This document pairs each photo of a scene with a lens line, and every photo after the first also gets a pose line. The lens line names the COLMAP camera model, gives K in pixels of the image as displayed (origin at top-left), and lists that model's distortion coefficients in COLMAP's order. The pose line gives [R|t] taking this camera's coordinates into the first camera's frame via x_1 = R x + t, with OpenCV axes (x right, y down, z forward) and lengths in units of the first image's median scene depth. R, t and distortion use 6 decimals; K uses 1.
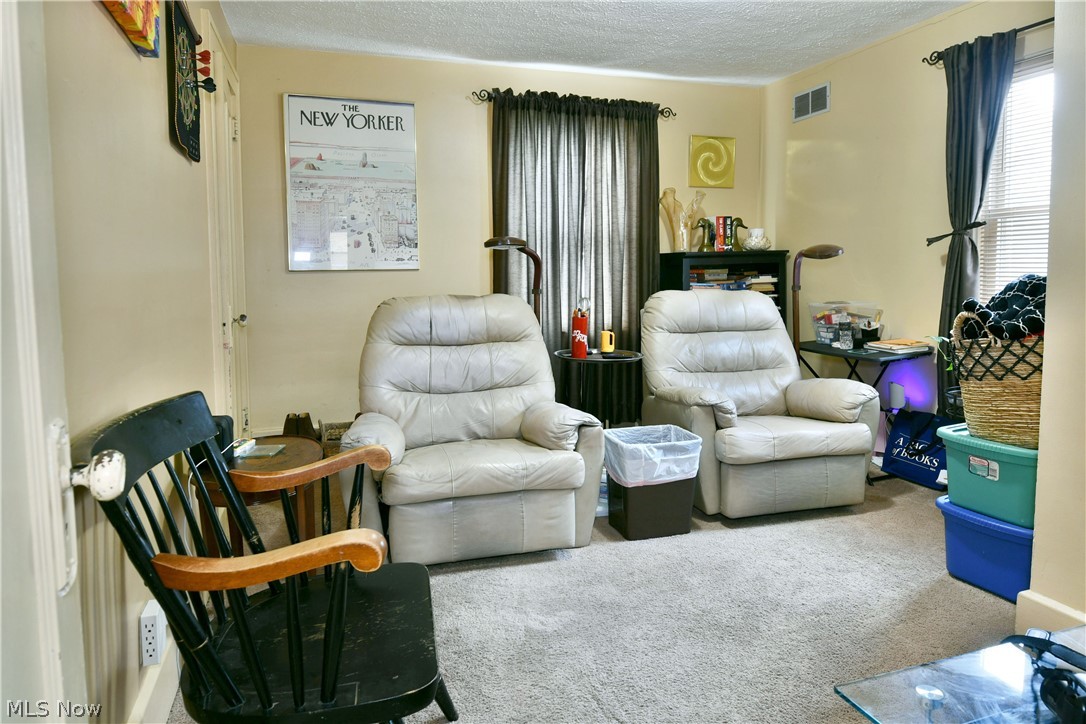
lens RADIAL K [[653.2, 0, 541.7], [0, 653.2, 364.1], [0, 0, 1]] dist [-0.015607, -0.001246]
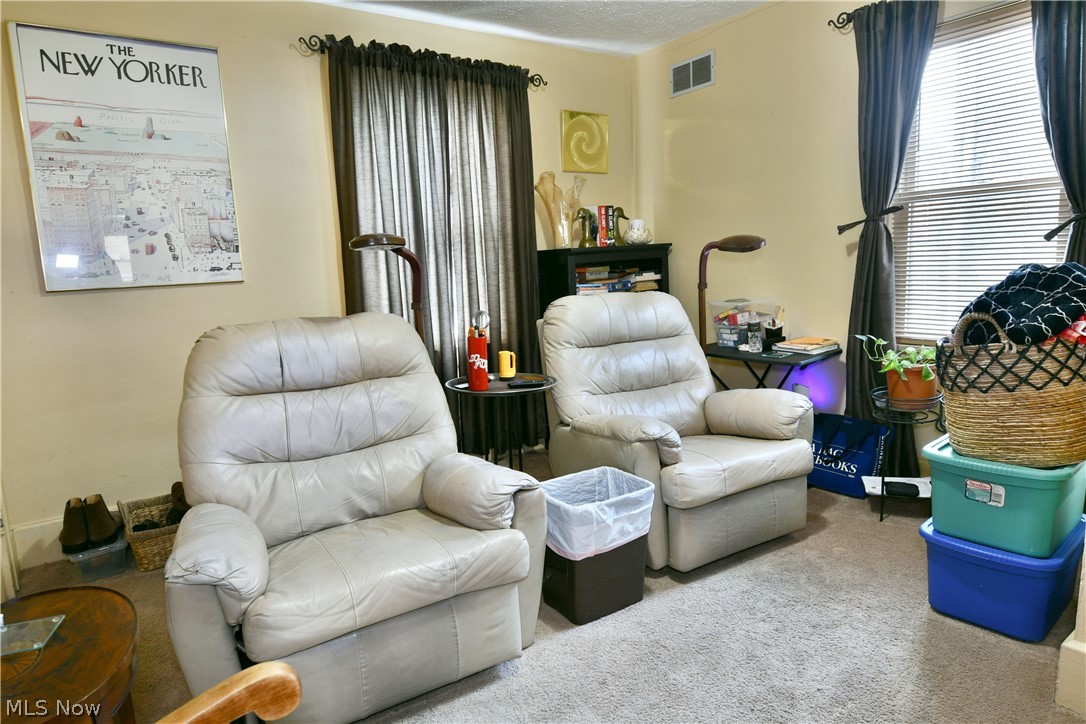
lens RADIAL K [[658.6, 0, 522.8], [0, 658.6, 406.2], [0, 0, 1]] dist [-0.017001, -0.003505]
pose [[0.969448, -0.081360, 0.231411, -0.070412], [0.066754, 0.995292, 0.070276, -0.038132], [-0.236039, -0.052681, 0.970314, 0.210371]]
